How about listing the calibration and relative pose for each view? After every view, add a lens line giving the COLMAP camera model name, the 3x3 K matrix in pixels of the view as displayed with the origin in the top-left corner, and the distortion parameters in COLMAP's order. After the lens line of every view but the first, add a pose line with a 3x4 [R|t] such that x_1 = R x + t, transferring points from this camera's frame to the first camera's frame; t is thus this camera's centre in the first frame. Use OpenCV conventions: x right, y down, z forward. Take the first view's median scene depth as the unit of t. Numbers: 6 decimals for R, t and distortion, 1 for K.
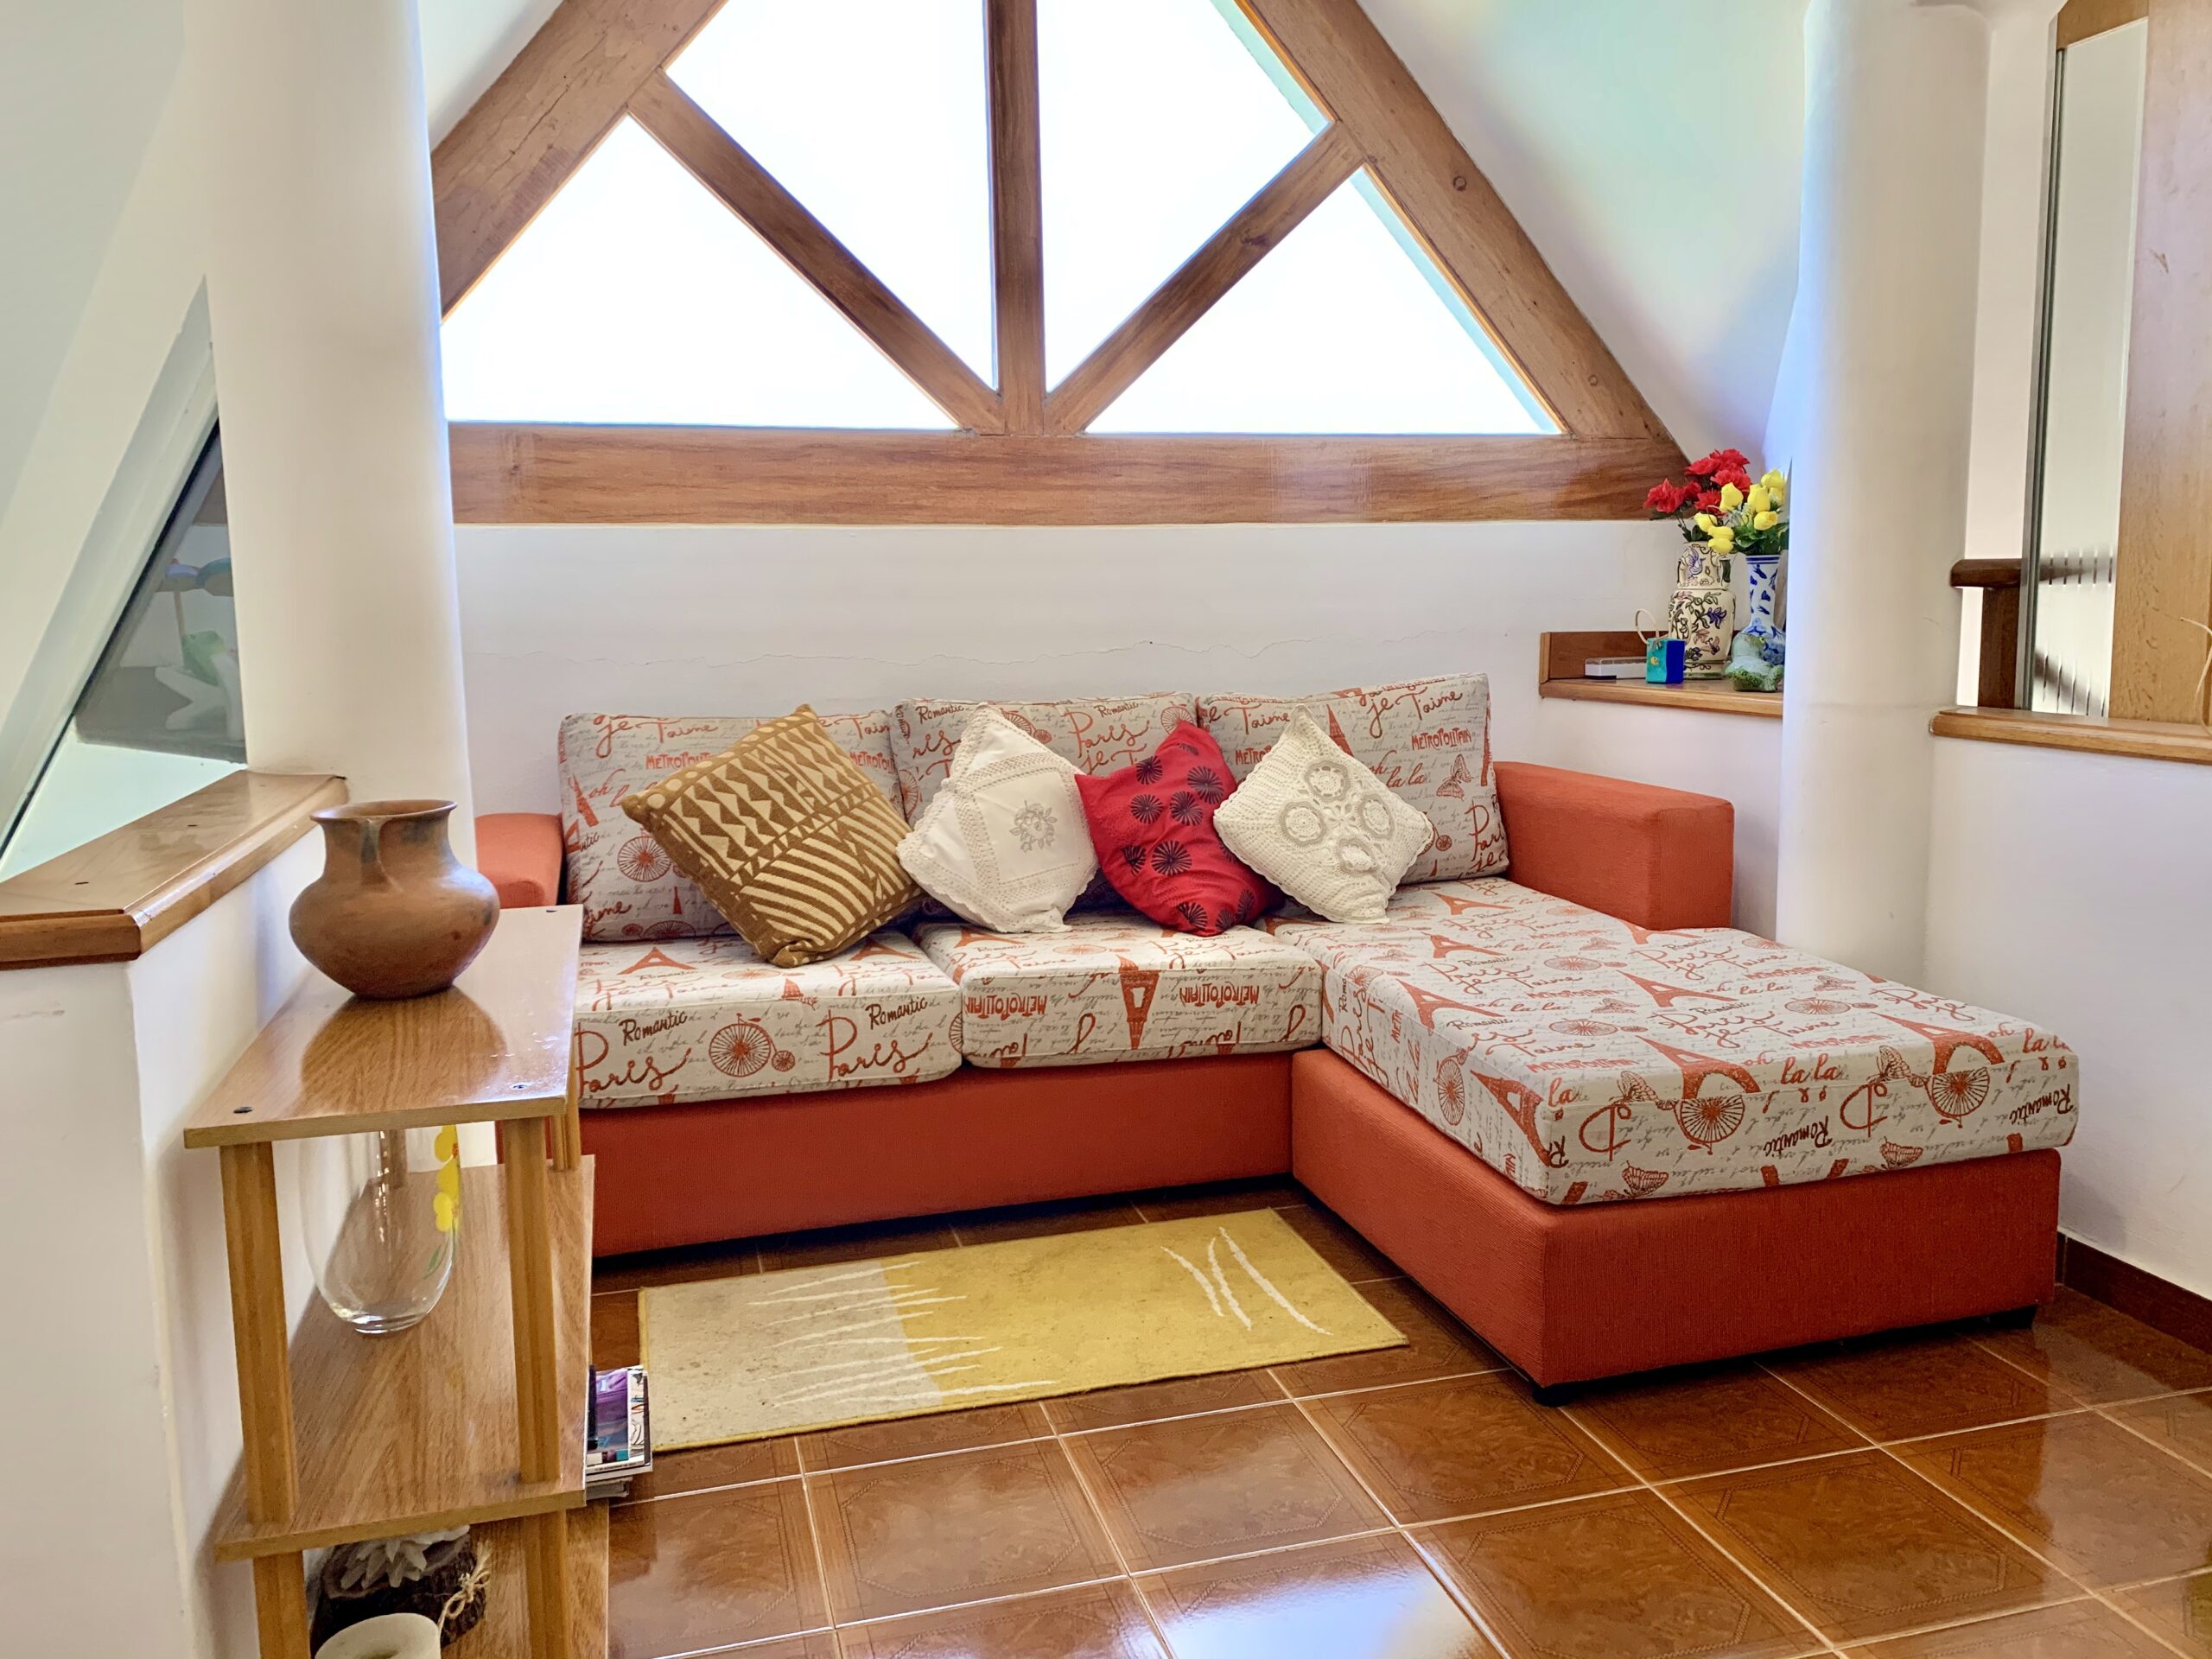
lens RADIAL K [[1690.8, 0, 1084.6], [0, 1690.8, 819.1], [0, 0, 1]] dist [0.088723, -0.147950]
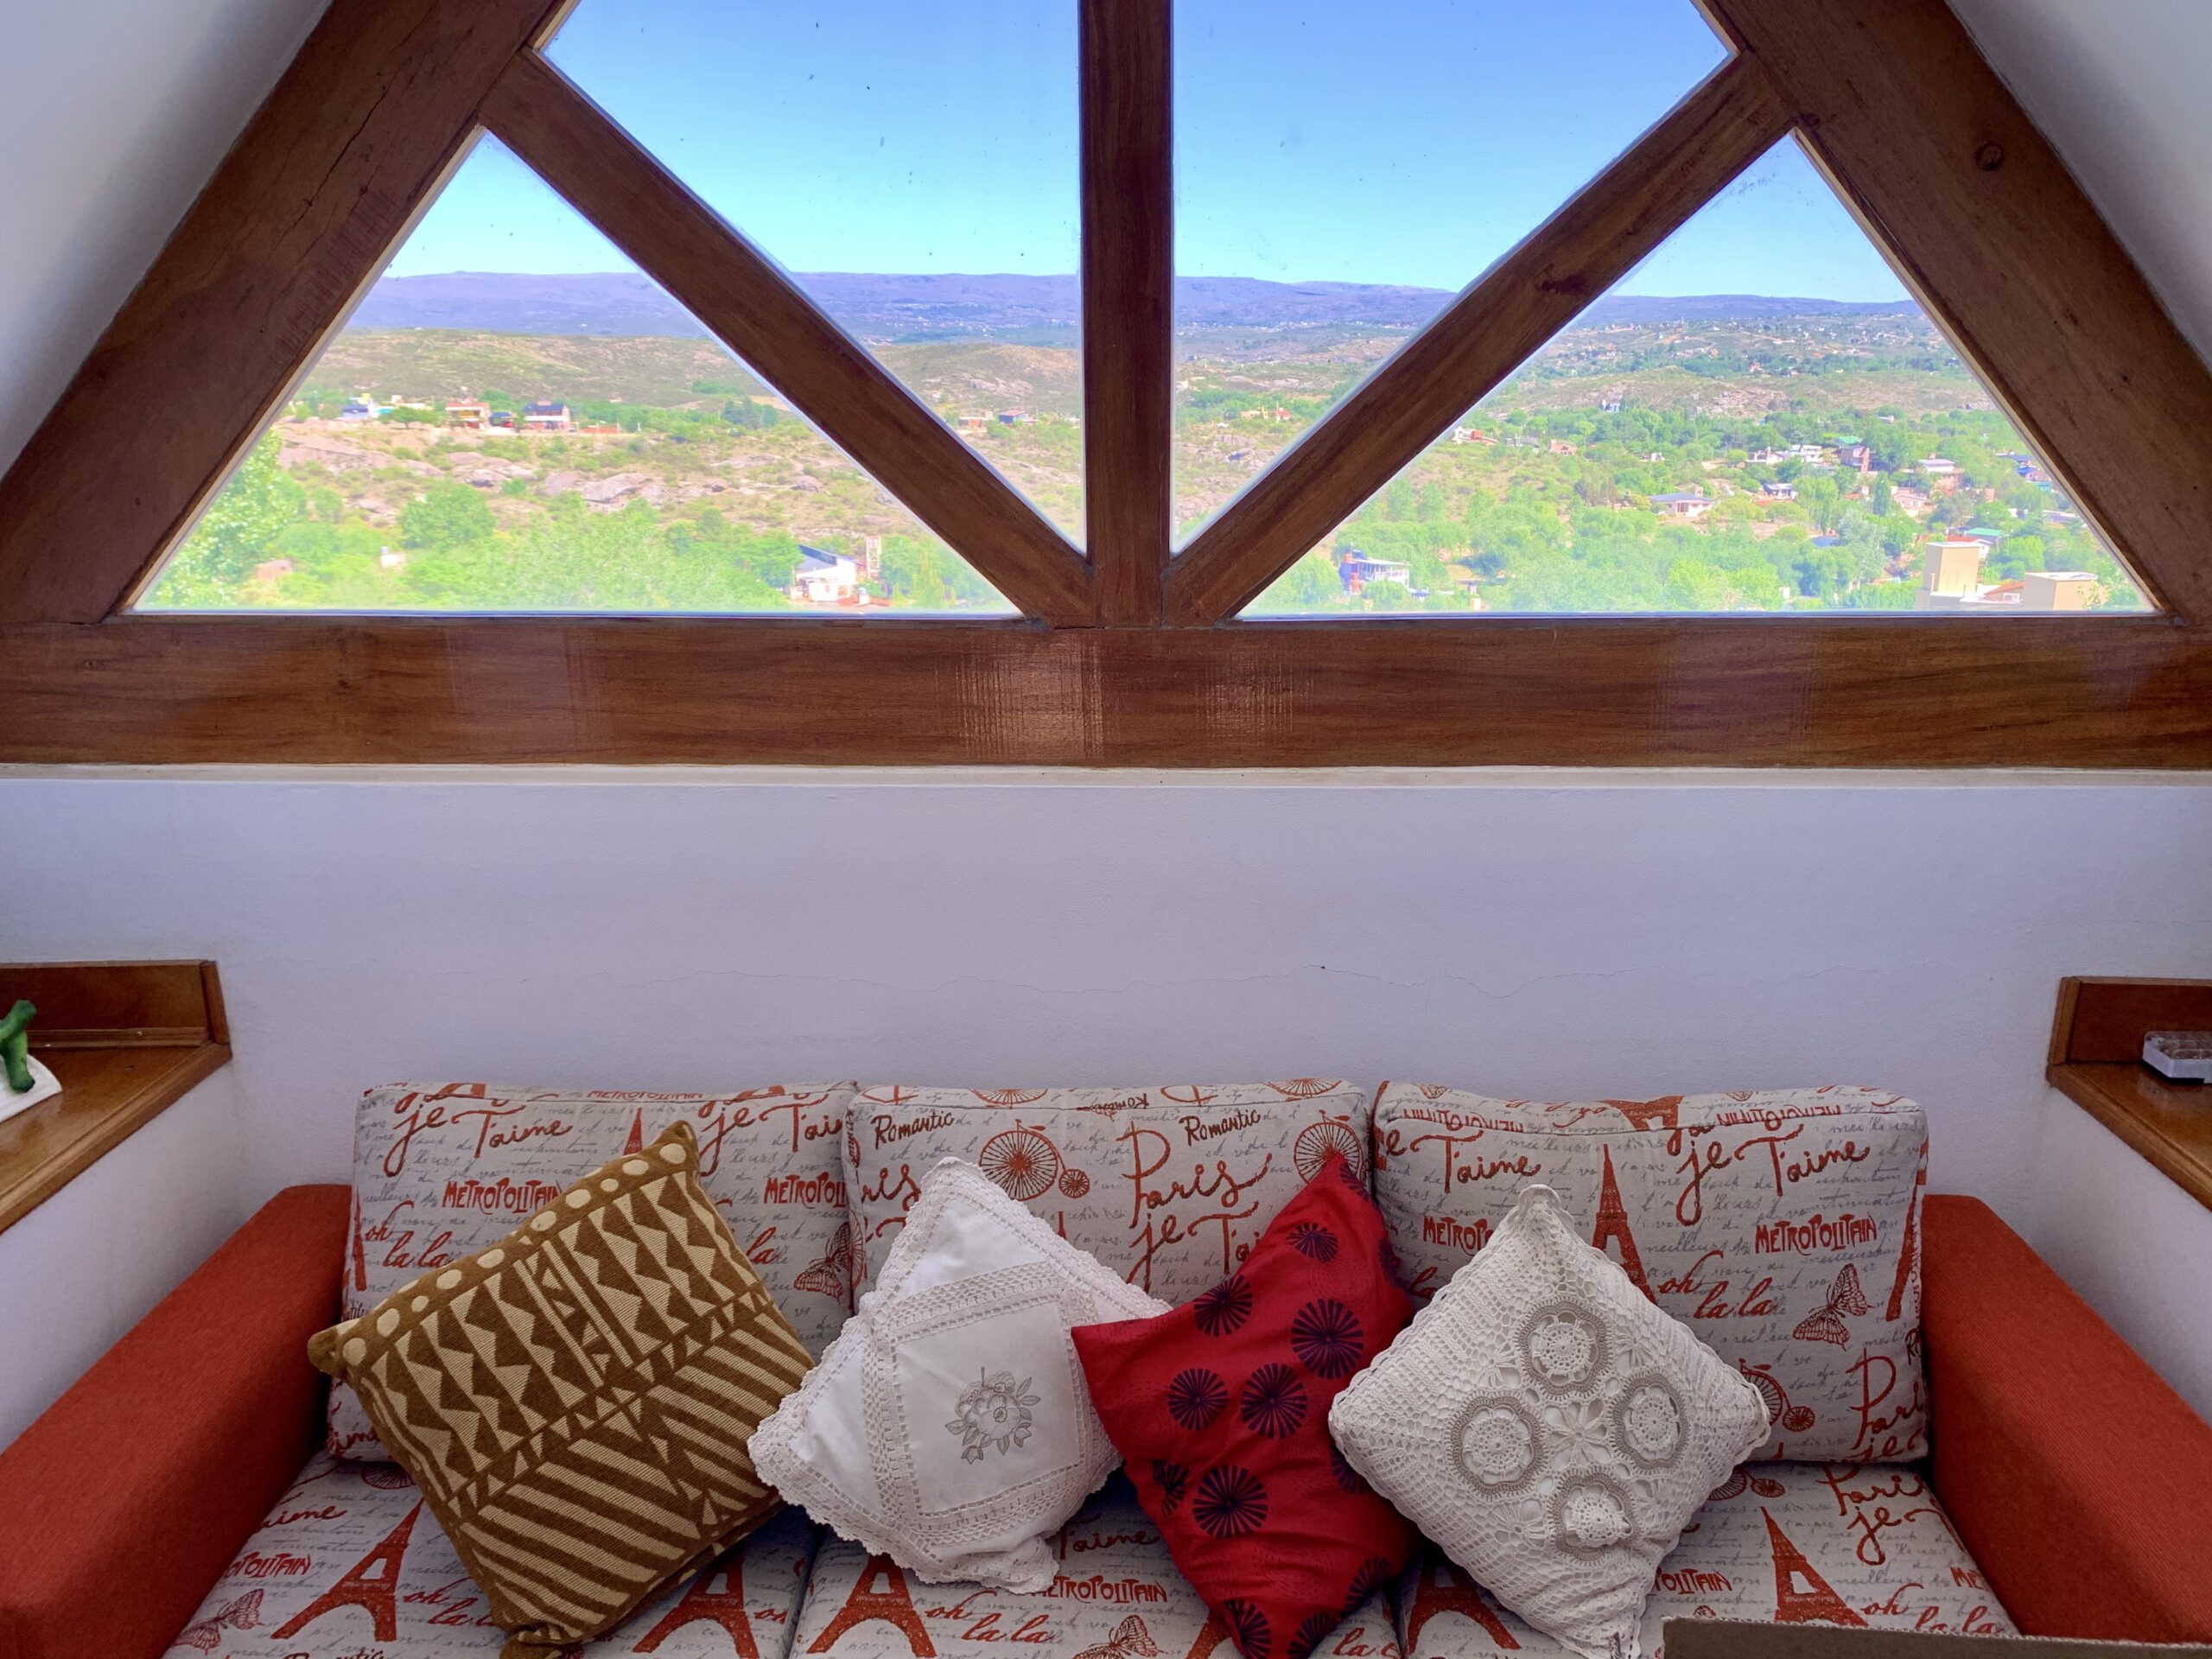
lens RADIAL K [[1616.9, 0, 1105.6], [0, 1616.9, 811.9], [0, 0, 1]] dist [0.008330, 0.001372]
pose [[0.954123, 0.088808, -0.285940, 0.137042], [-0.049625, 0.988696, 0.141486, -0.261138], [0.295272, -0.120805, 0.947745, 0.480751]]
